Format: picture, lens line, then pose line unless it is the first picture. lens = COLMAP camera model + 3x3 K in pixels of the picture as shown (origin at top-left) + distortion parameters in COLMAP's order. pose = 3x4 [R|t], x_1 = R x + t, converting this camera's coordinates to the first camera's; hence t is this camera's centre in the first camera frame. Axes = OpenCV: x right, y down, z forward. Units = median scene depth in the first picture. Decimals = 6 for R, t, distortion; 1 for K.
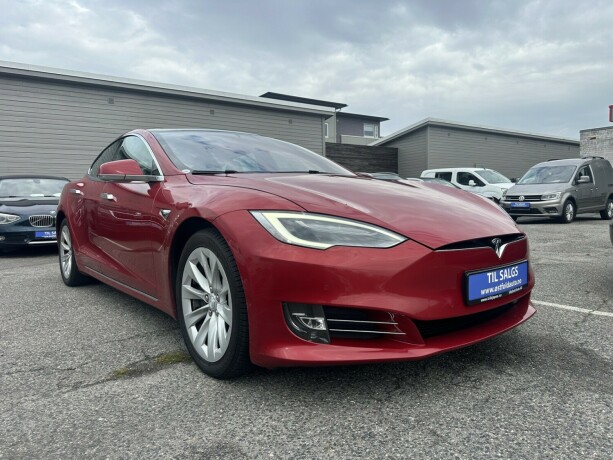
lens RADIAL K [[426.5, 0, 306.5], [0, 426.5, 230.0], [0, 0, 1]] dist [0.010001, -0.031770]
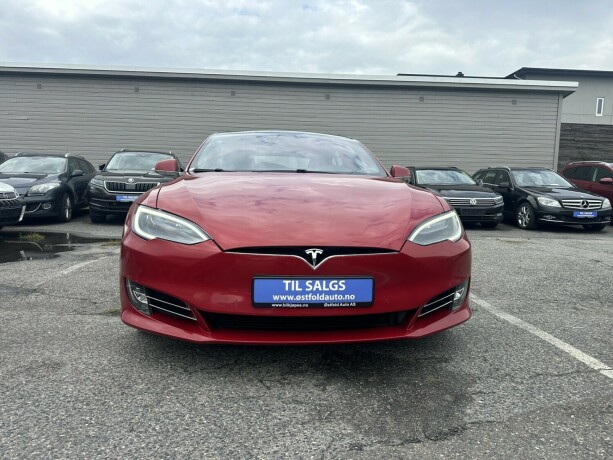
lens RADIAL K [[426.5, 0, 306.5], [0, 426.5, 230.0], [0, 0, 1]] dist [0.010001, -0.031770]
pose [[0.835730, 0.089263, -0.541838, 0.971515], [-0.070632, 0.995977, 0.055135, -0.075225], [0.544580, -0.007807, 0.838673, 0.173790]]
